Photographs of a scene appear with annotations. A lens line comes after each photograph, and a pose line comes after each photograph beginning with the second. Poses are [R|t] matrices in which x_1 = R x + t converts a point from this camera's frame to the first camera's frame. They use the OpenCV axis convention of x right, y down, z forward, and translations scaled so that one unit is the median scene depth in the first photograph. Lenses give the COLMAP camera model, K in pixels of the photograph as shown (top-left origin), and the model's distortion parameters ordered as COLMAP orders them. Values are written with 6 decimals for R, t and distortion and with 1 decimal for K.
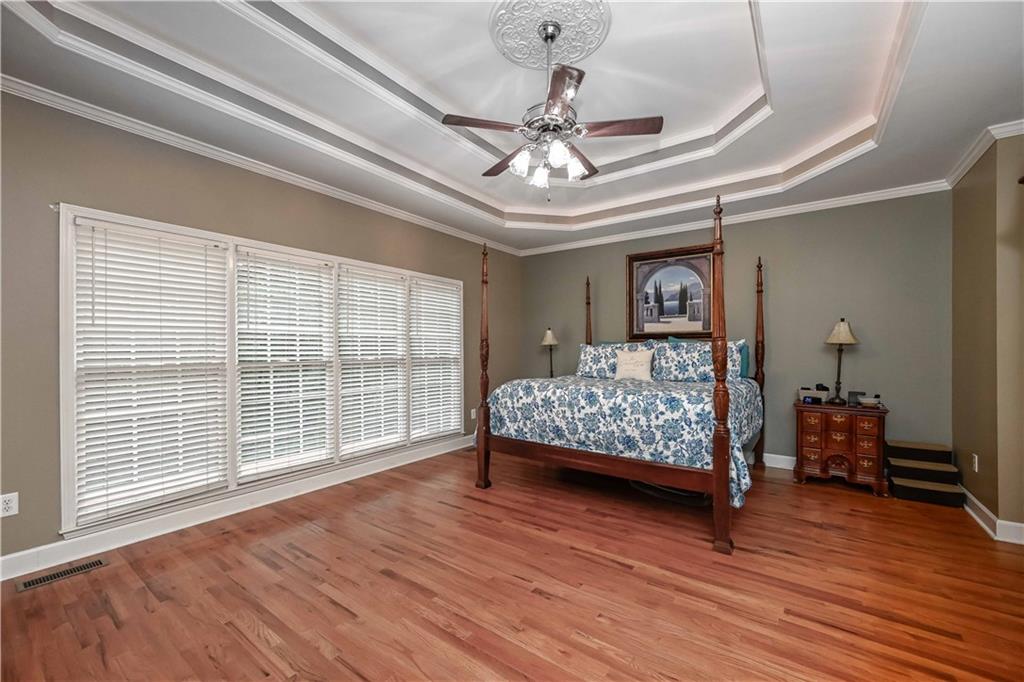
lens RADIAL K [[409.1, 0, 521.5], [0, 409.1, 344.1], [0, 0, 1]] dist [0.001901, 0.000009]
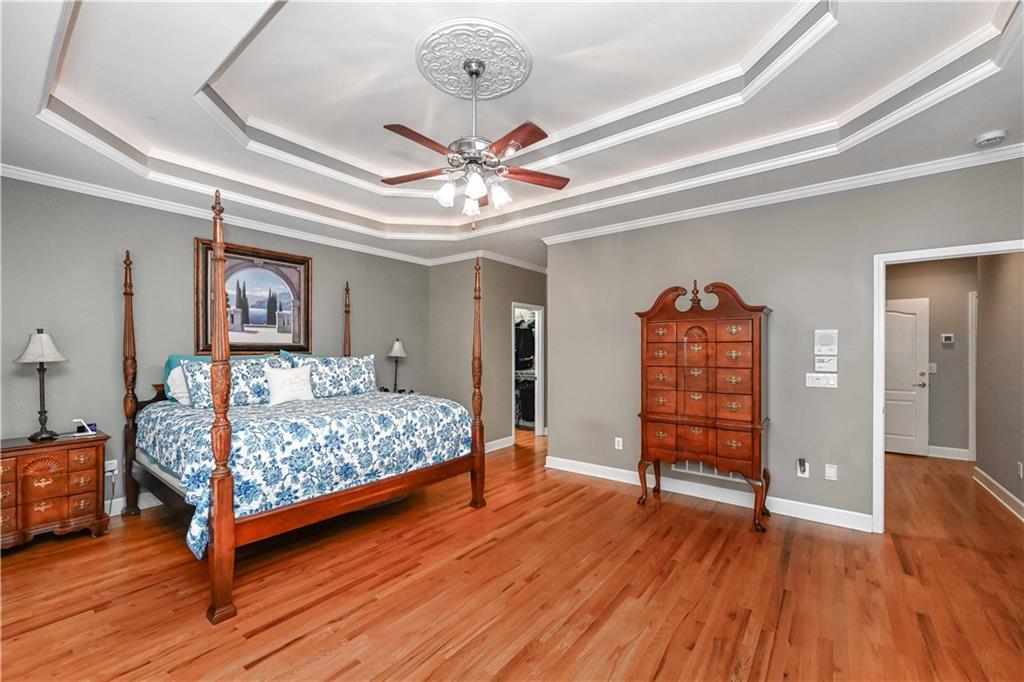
lens RADIAL K [[409.1, 0, 509.7], [0, 409.1, 348.7], [0, 0, 1]] dist [0.001901, 0.000009]
pose [[0.051597, 0.005785, 0.998651, -0.698110], [-0.010370, 0.999932, -0.005256, -0.029740], [-0.998614, -0.010085, 0.051654, 0.616788]]
